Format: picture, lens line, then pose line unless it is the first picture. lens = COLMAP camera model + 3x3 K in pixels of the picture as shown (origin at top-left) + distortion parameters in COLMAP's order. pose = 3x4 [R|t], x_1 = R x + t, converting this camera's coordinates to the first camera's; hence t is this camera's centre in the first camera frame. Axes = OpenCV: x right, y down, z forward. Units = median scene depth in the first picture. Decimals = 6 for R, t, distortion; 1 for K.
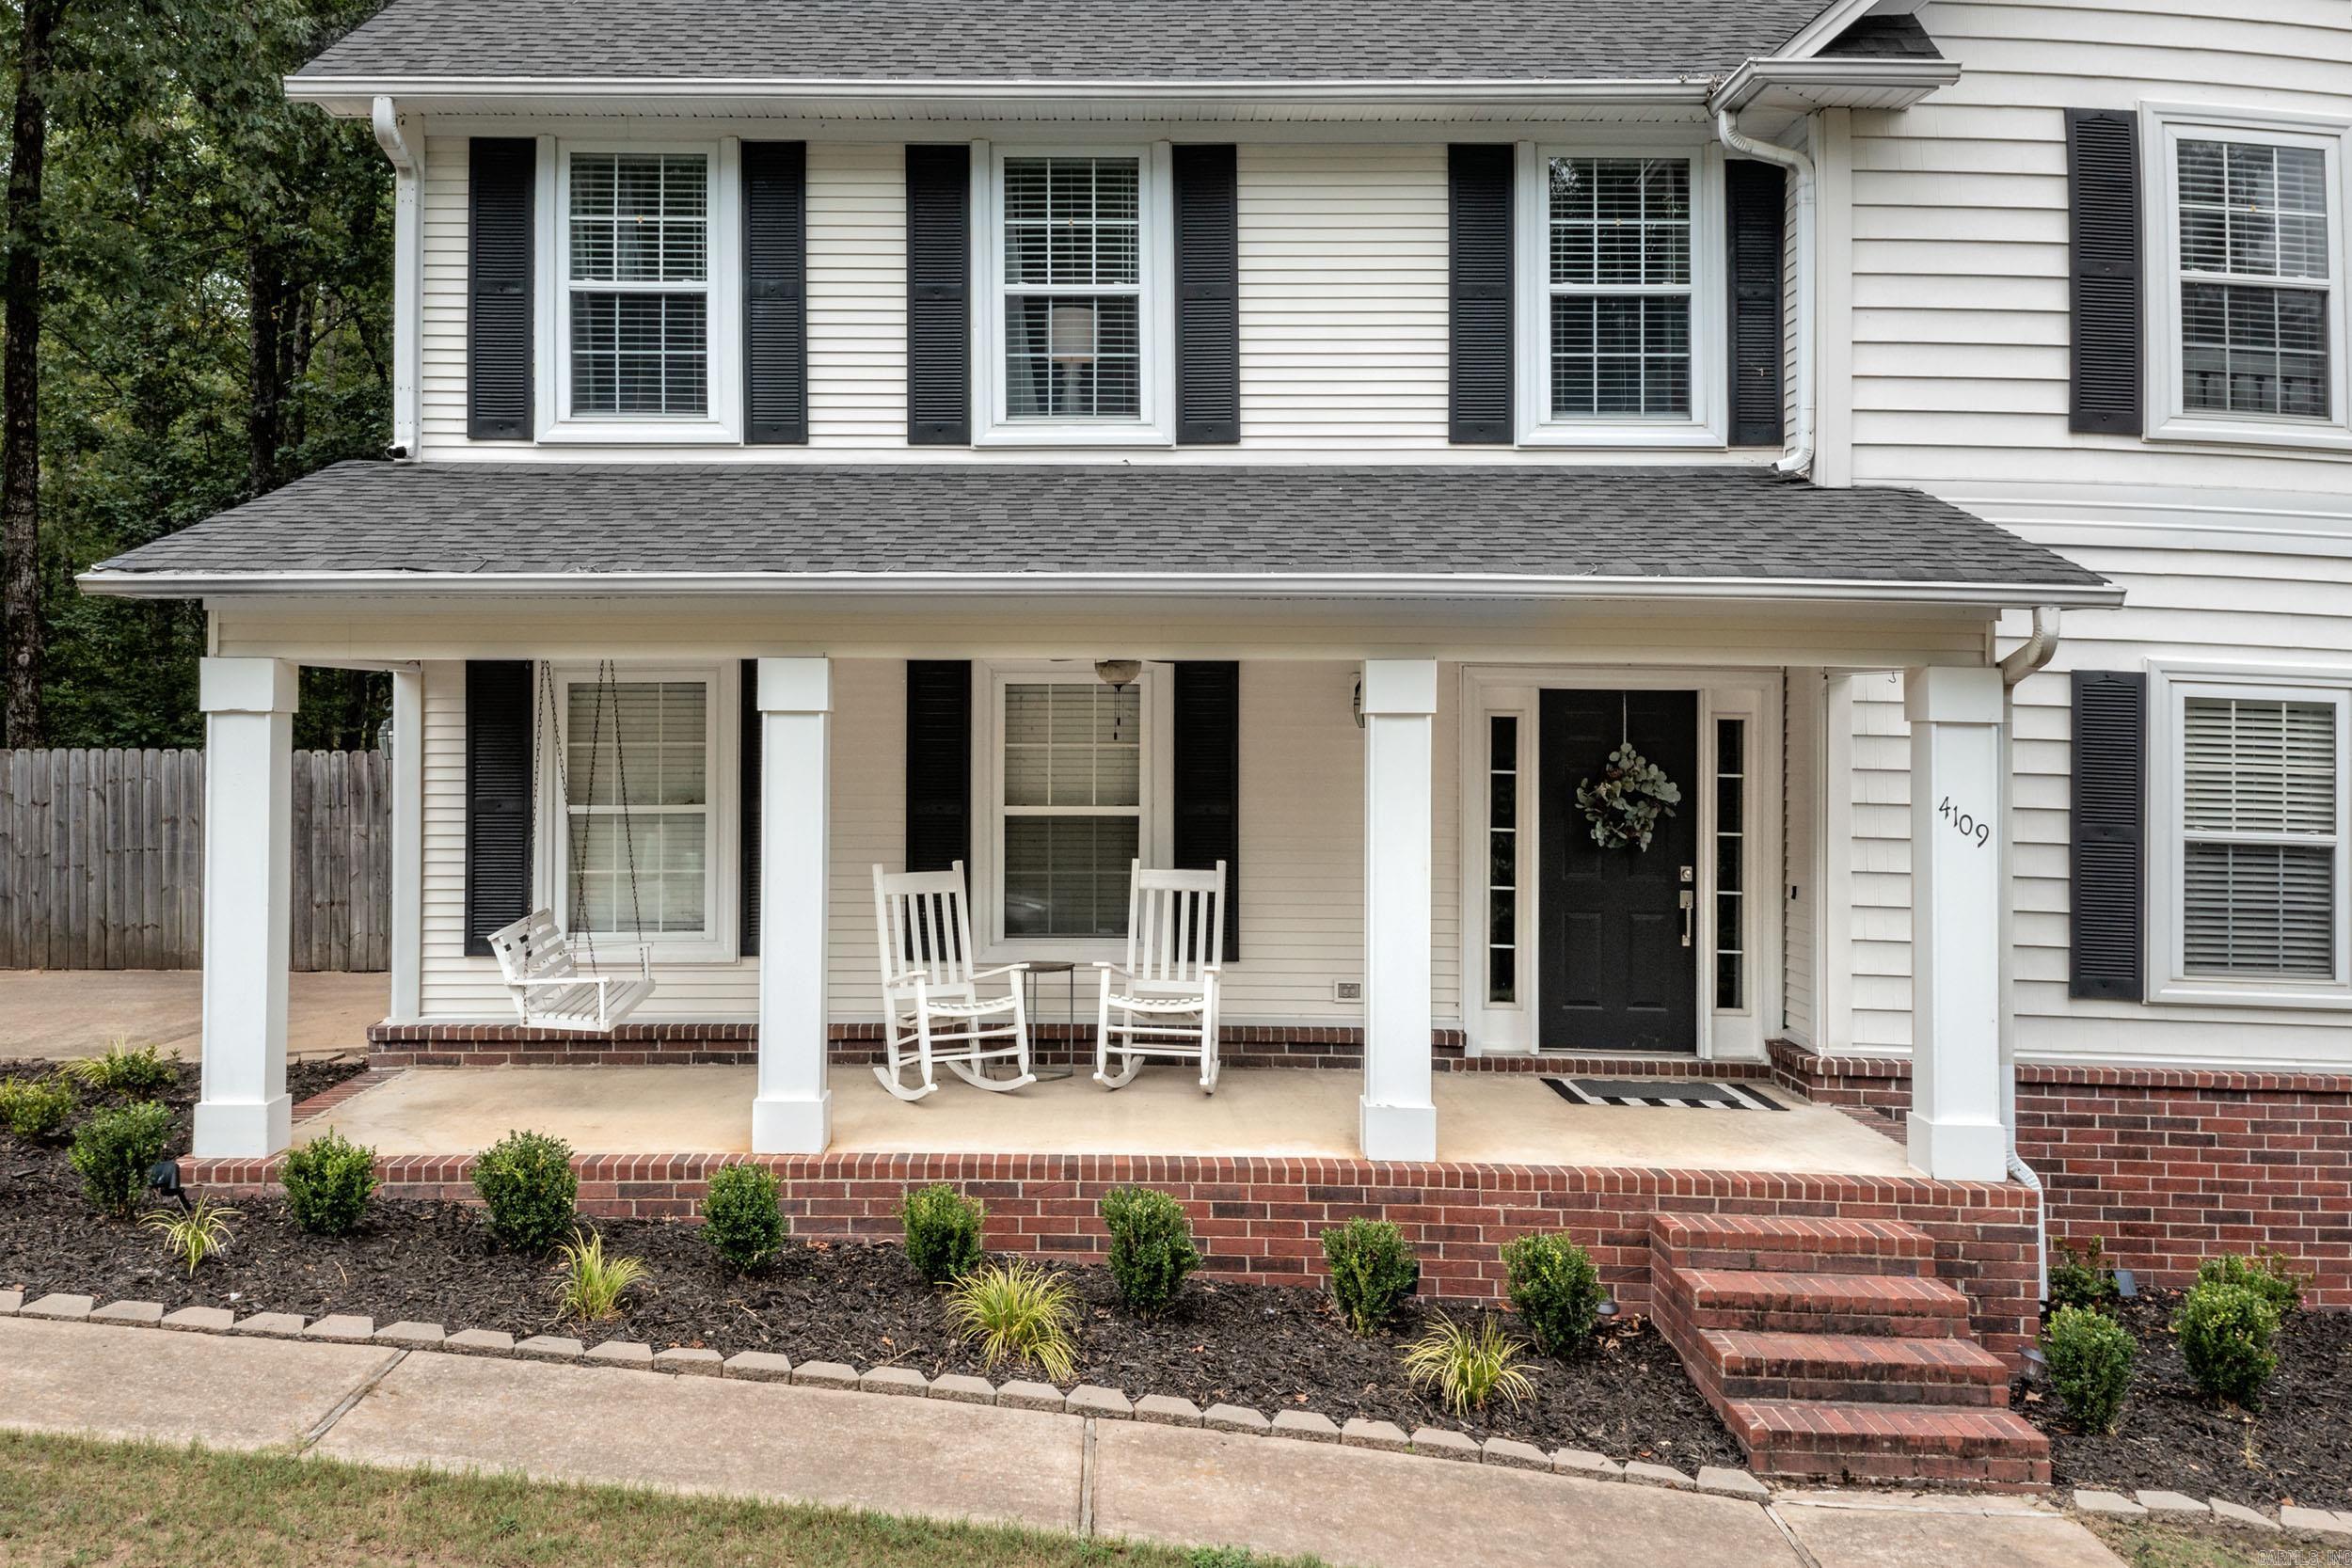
lens RADIAL K [[2459.8, 0, 1177.4], [0, 2459.8, 780.6], [0, 0, 1]] dist [0.086858, 0.000000]
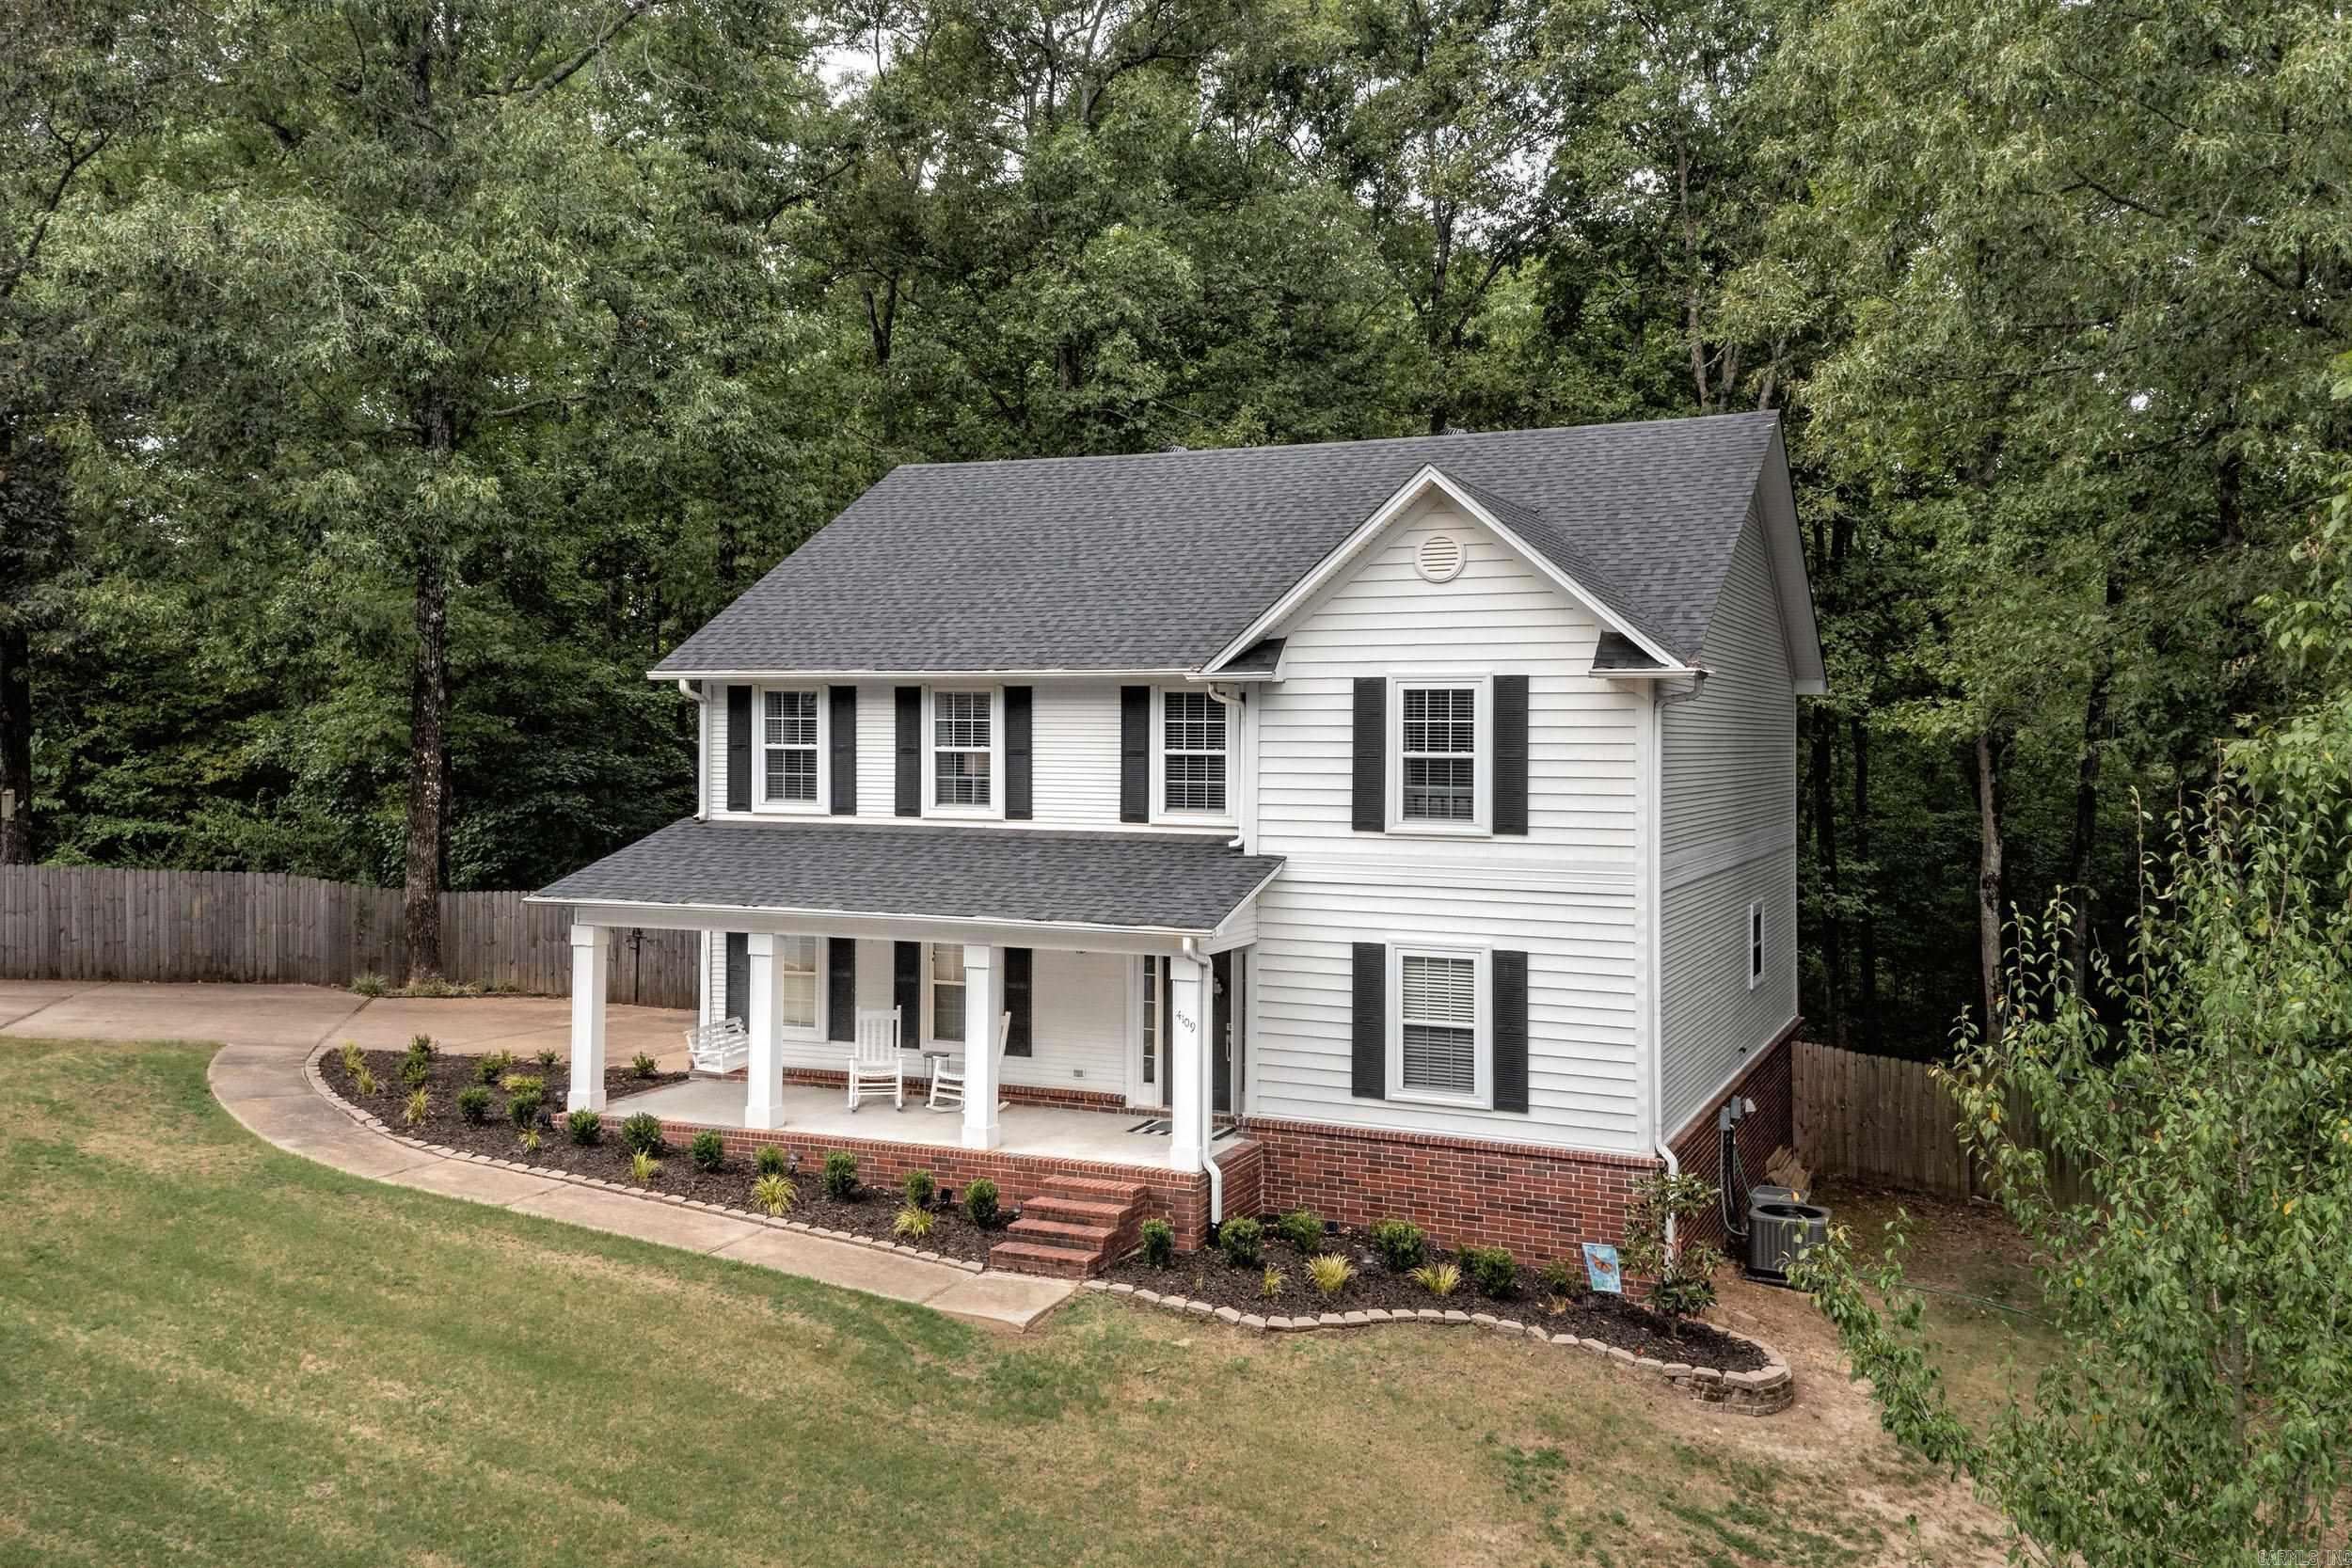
lens RADIAL K [[2002.4, 0, 1173.0], [0, 2002.4, 784.0], [0, 0, 1]] dist [0.116572, -0.137439]
pose [[0.943424, 0.011532, -0.331388, 0.740947], [-0.025965, 0.998896, -0.039159, -0.101728], [0.330571, 0.045548, 0.942681, -0.644582]]
